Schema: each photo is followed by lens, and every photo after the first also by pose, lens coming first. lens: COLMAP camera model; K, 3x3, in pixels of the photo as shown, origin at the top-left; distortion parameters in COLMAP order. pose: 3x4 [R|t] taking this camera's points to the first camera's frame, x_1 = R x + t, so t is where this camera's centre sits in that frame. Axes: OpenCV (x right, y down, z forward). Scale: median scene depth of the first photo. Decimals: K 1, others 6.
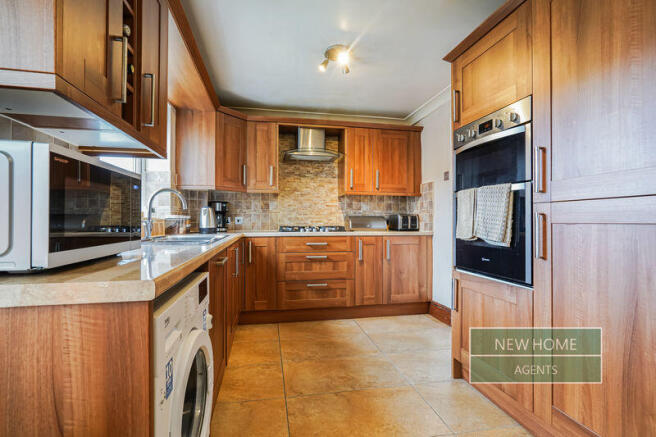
lens RADIAL K [[315.3, 0, 328.4], [0, 315.3, 218.1], [0, 0, 1]] dist [-0.003426, 0.005938]
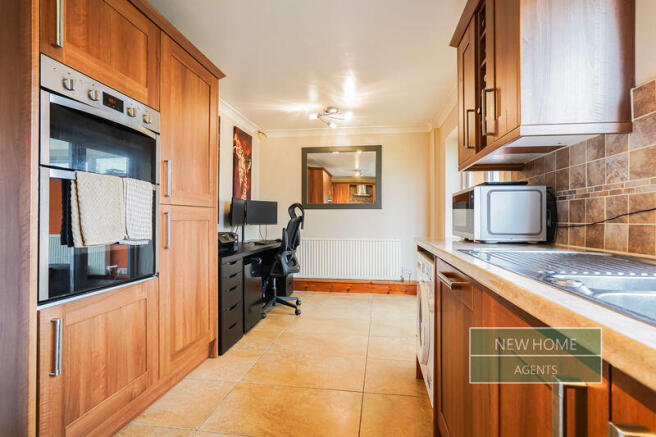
lens RADIAL K [[315.3, 0, 329.3], [0, 315.3, 220.8], [0, 0, 1]] dist [-0.003426, 0.005938]
pose [[-0.936396, 0.008331, 0.350847, -0.343952], [0.004539, 0.999922, -0.011628, 0.031287], [-0.350917, -0.009295, -0.936360, 1.757530]]
